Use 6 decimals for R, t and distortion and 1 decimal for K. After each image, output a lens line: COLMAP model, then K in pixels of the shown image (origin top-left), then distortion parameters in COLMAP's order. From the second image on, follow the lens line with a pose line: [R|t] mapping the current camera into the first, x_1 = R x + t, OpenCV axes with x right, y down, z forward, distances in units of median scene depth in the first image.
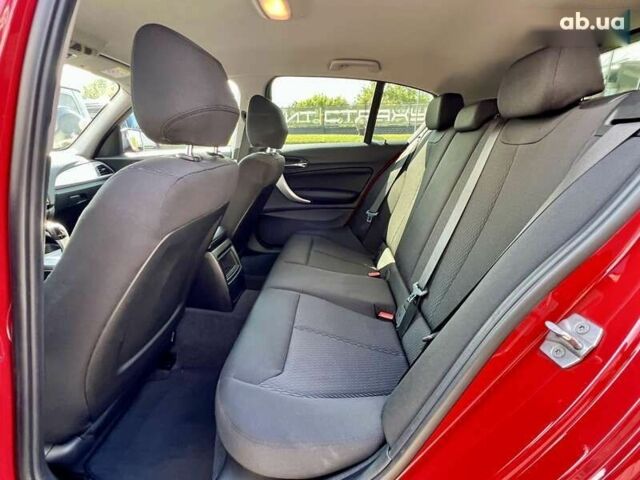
lens RADIAL K [[320.6, 0, 320.0], [0, 320.6, 240.0], [0, 0, 1]] dist [-0.001267, 0.000941]
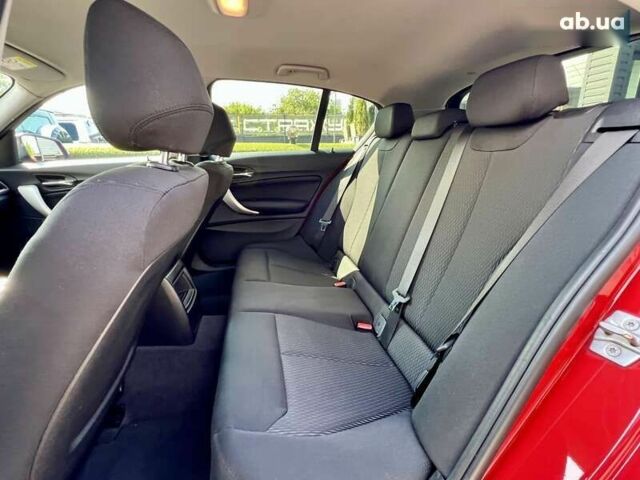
lens RADIAL K [[320.6, 0, 320.0], [0, 320.6, 240.0], [0, 0, 1]] dist [-0.001267, 0.000941]
pose [[0.970294, -0.063893, 0.233341, -0.107202], [0.069941, 0.997394, -0.017730, -0.014251], [-0.231601, 0.033523, 0.972233, 0.059549]]
